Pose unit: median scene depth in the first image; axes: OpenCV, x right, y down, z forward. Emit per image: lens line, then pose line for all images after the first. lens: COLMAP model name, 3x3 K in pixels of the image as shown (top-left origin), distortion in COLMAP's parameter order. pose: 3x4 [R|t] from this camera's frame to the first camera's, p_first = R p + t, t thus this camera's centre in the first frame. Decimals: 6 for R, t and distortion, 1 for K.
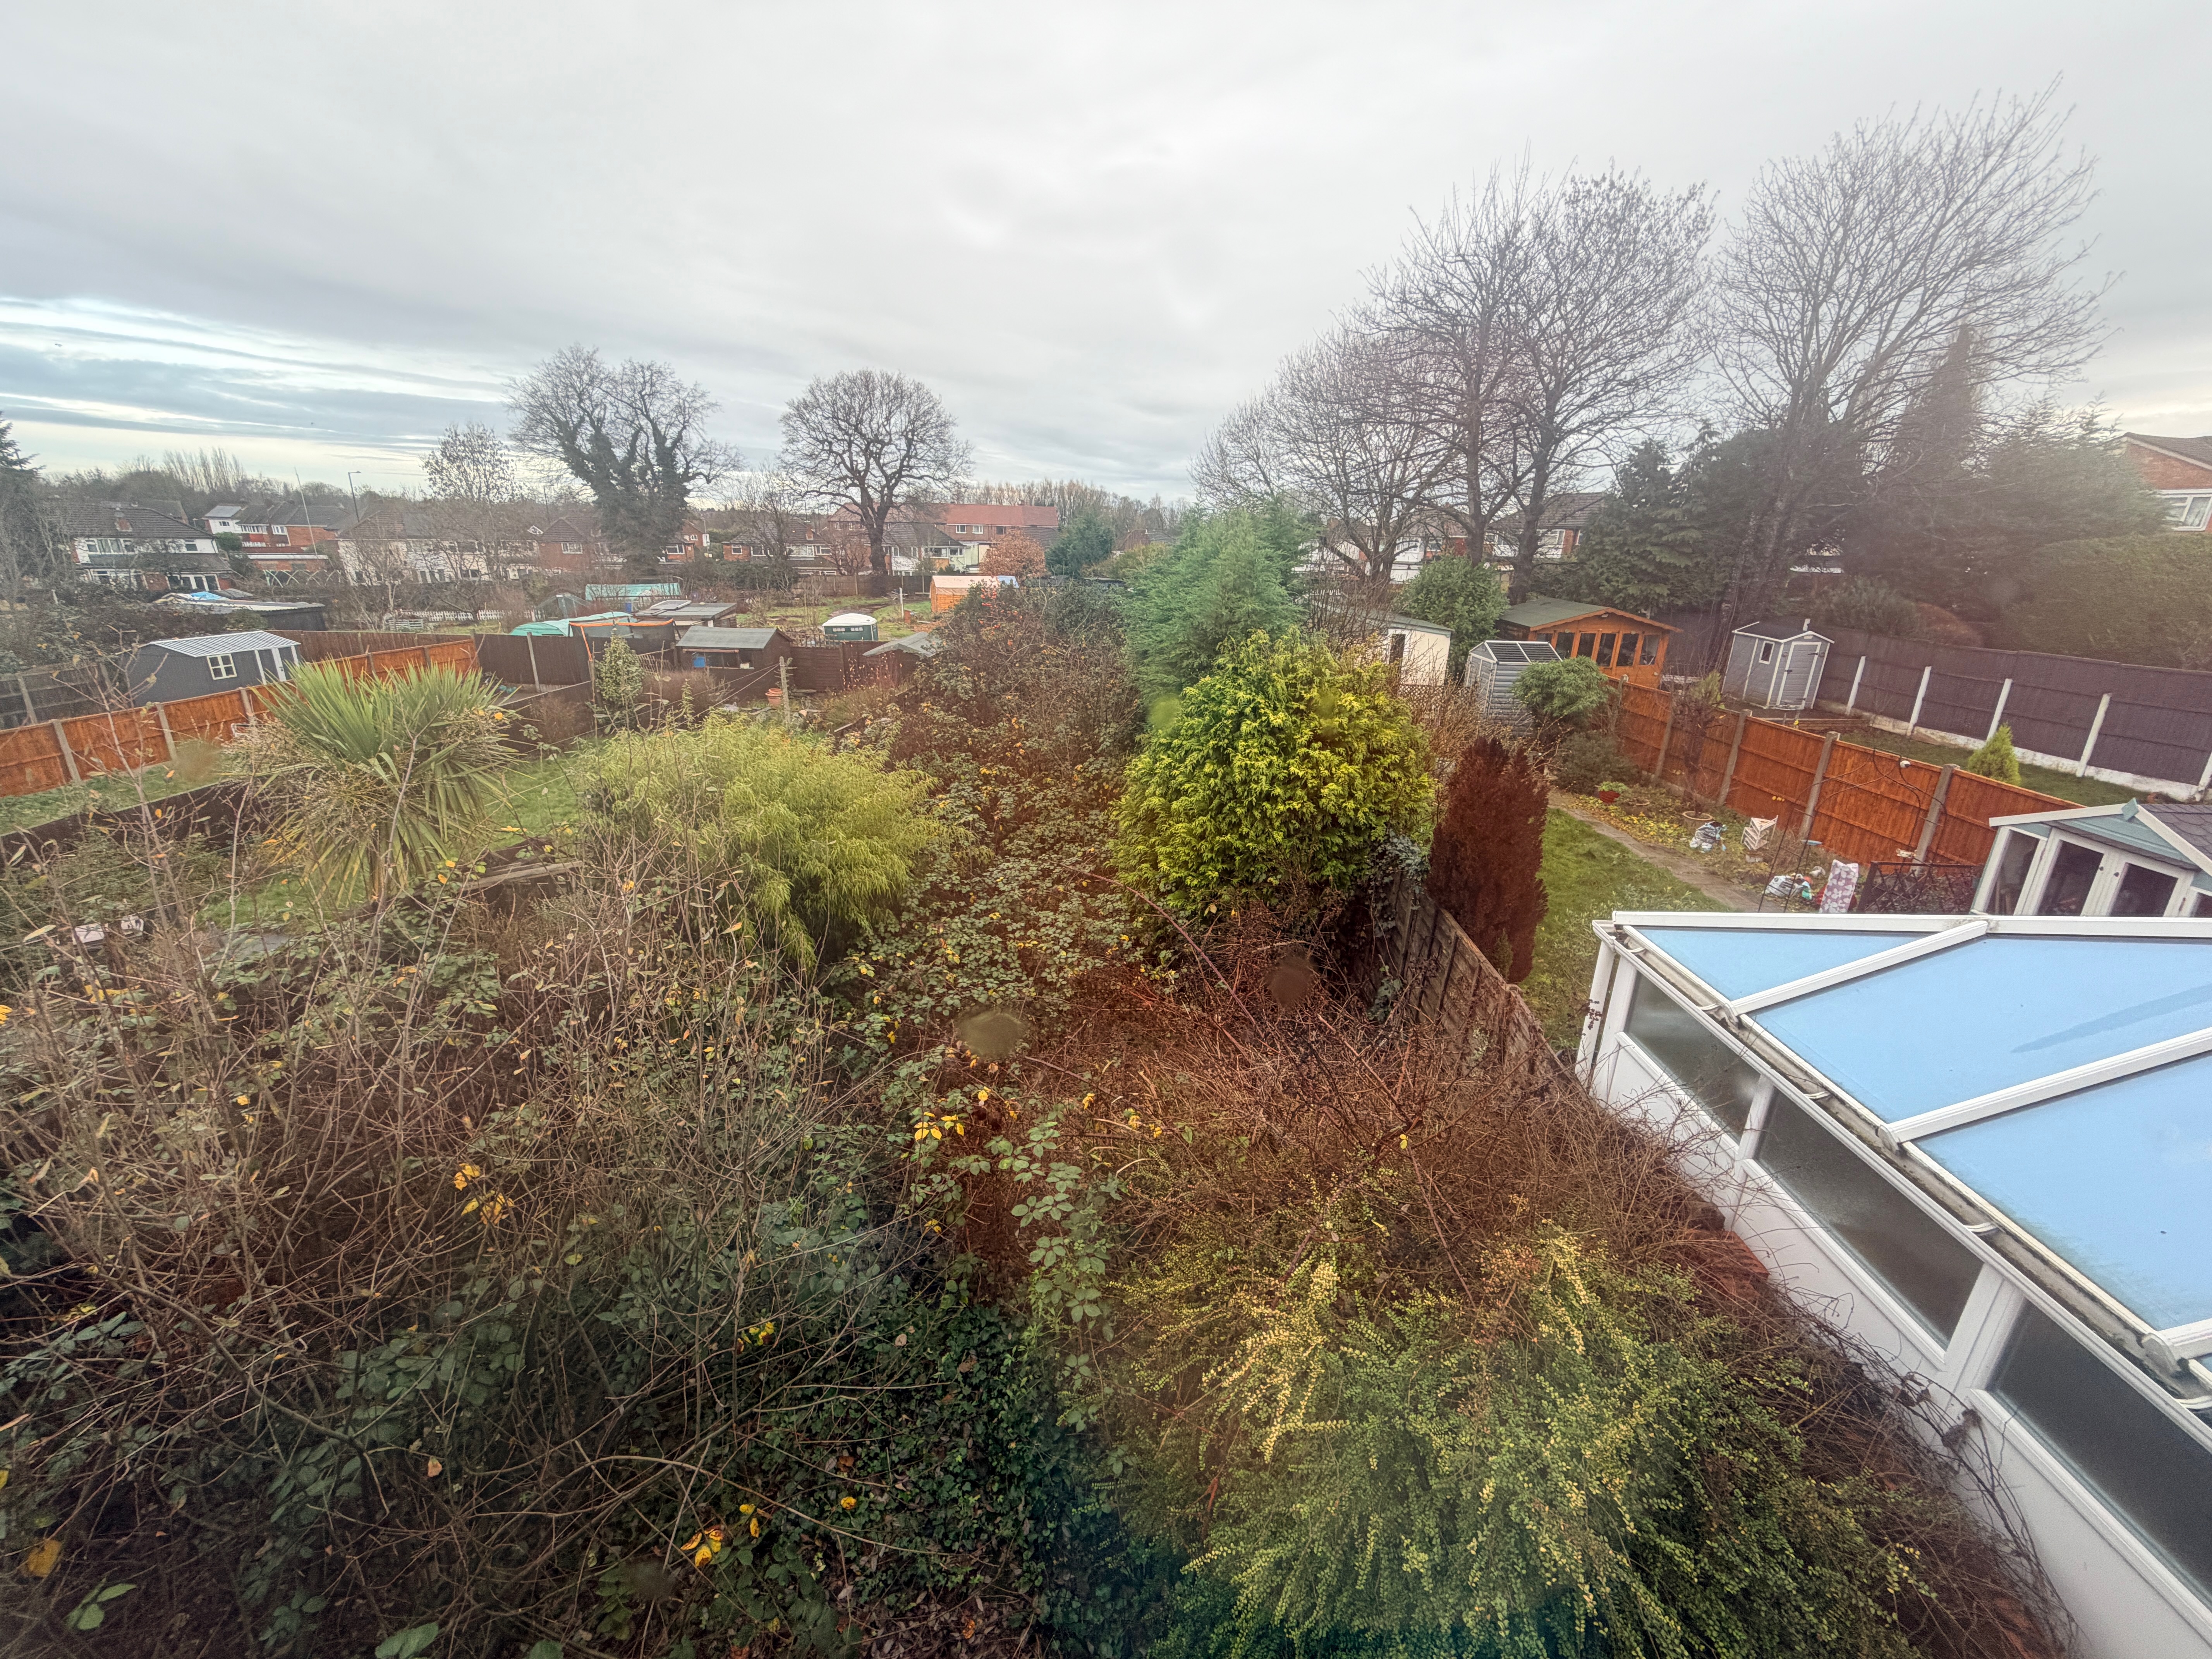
lens RADIAL K [[876.1, 0, 1100.3], [0, 876.1, 829.5], [0, 0, 1]] dist [-0.002501, -0.000168]
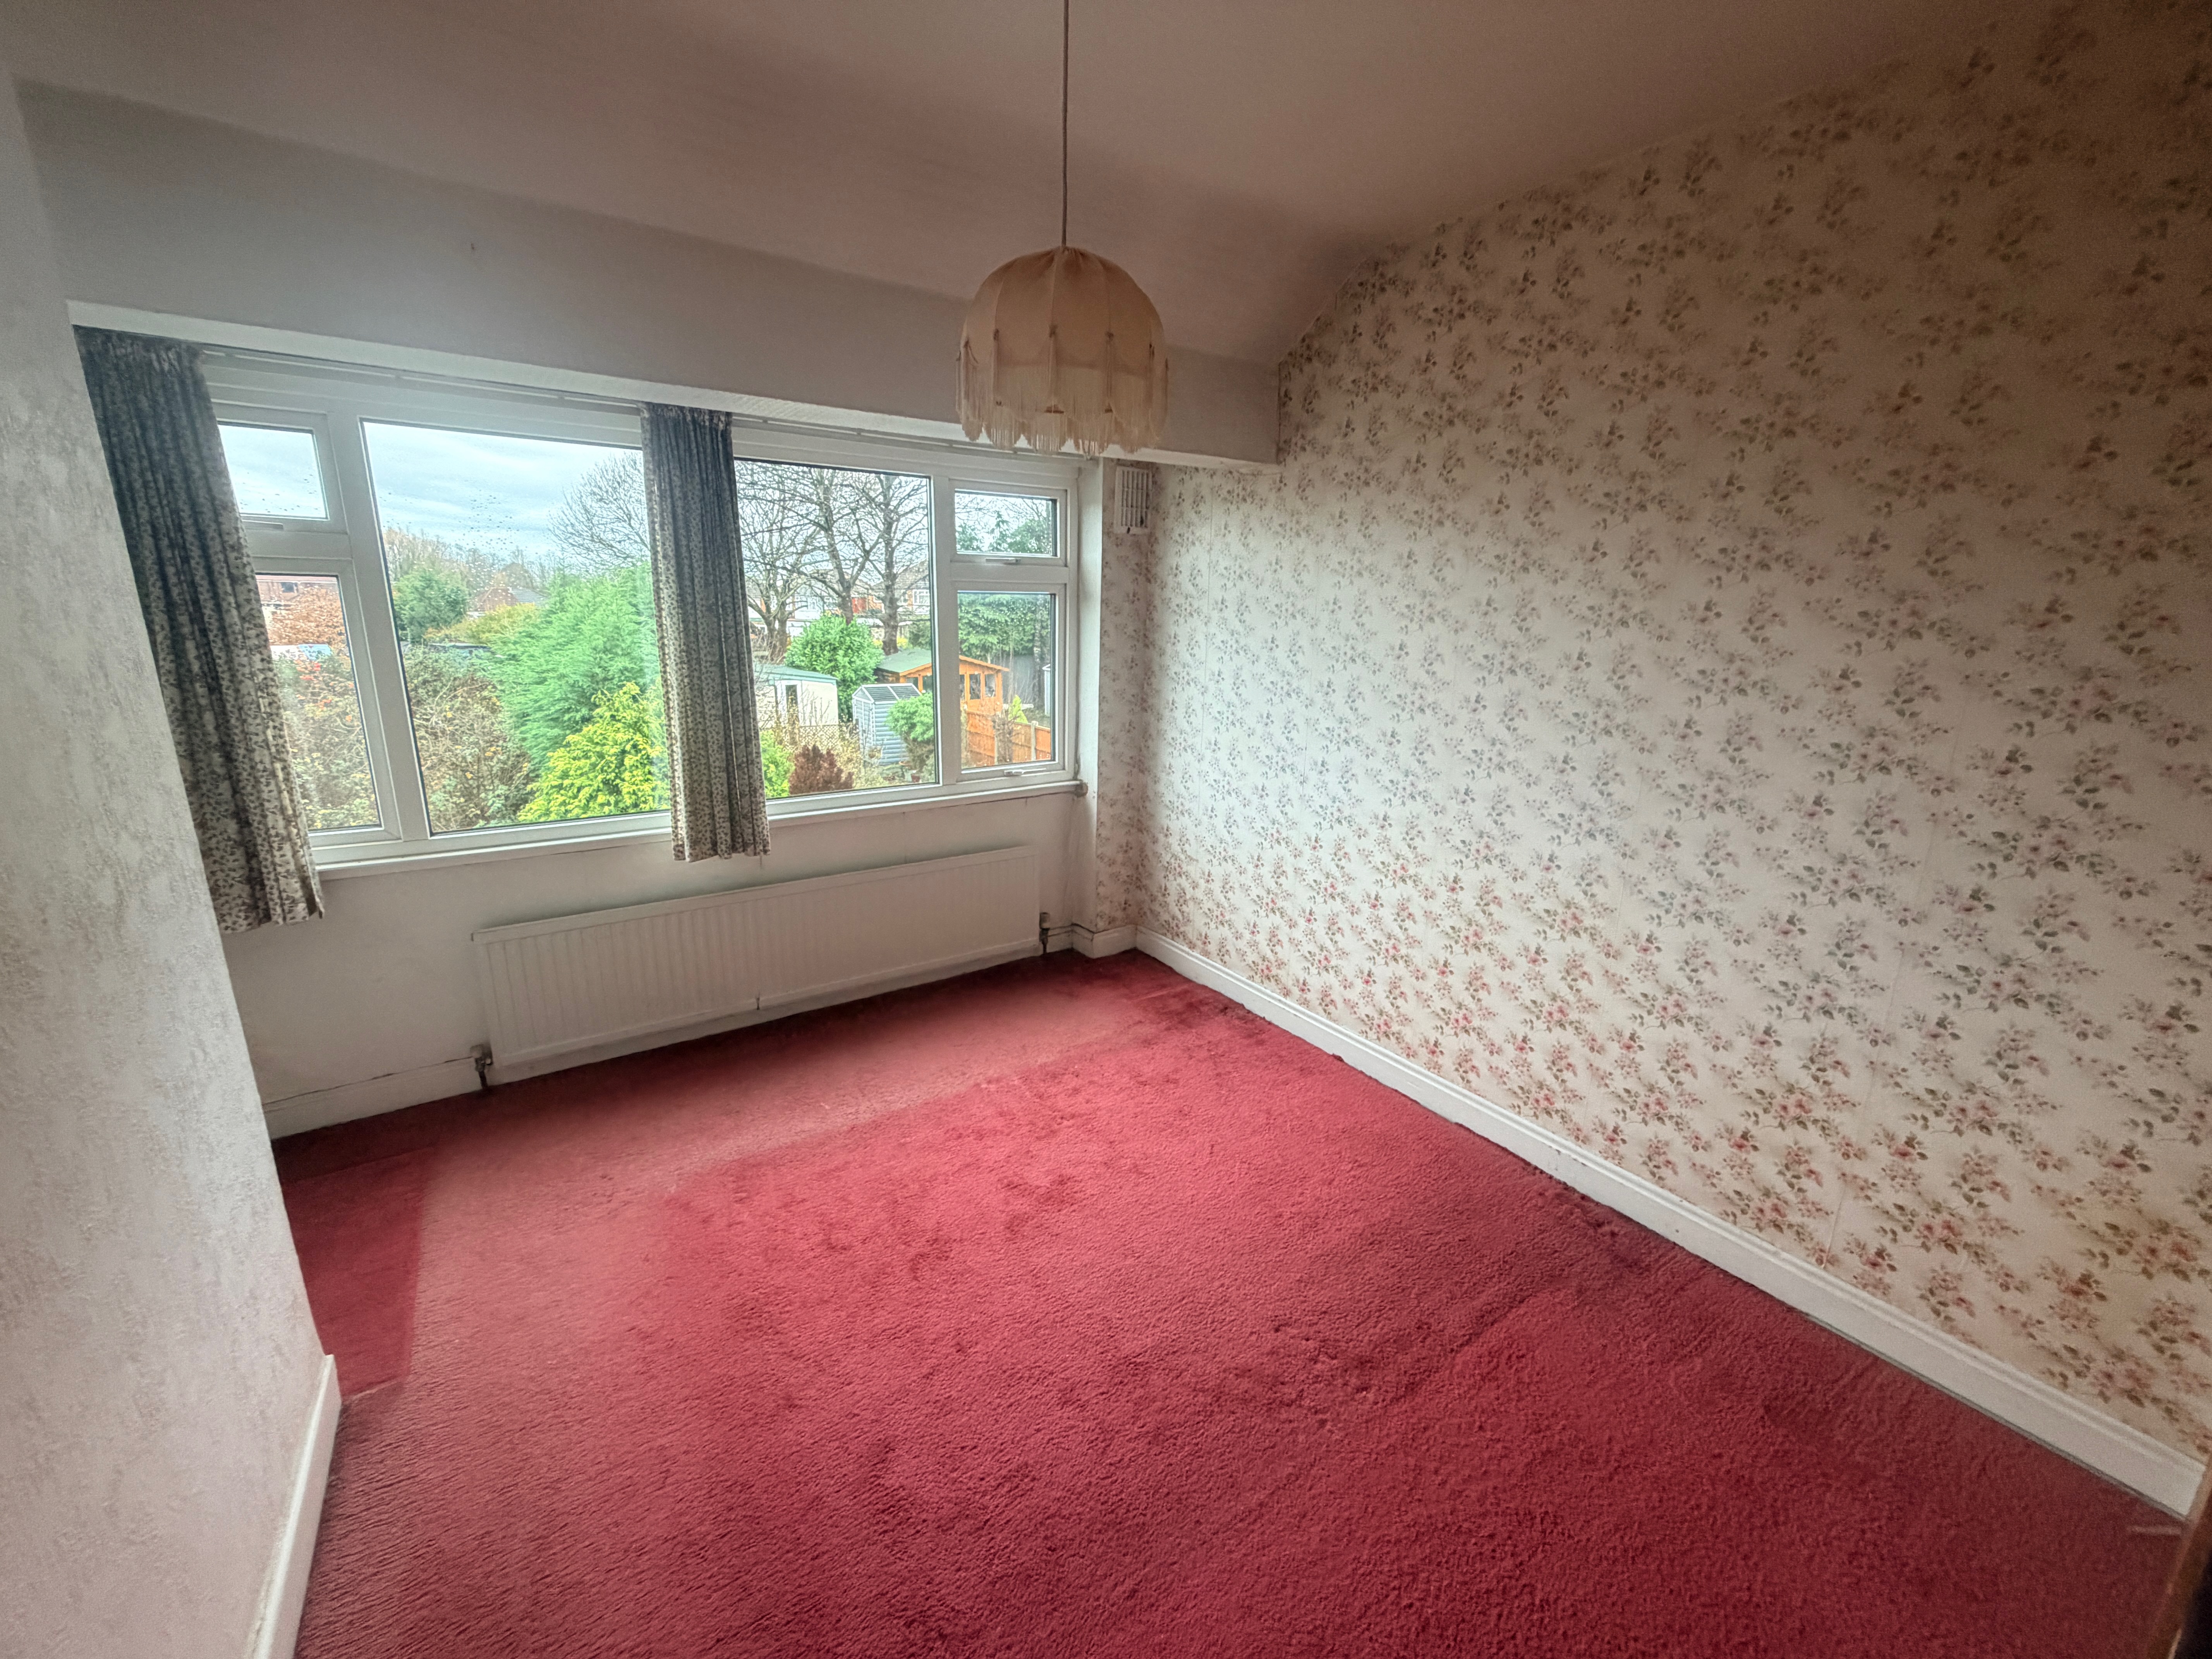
lens RADIAL K [[876.1, 0, 1100.3], [0, 876.1, 829.5], [0, 0, 1]] dist [-0.002501, -0.000168]
pose [[0.810484, -0.150914, 0.565986, -0.005133], [0.184676, 0.982797, -0.002401, 0.076313], [-0.555887, 0.106470, 0.824411, -0.273849]]
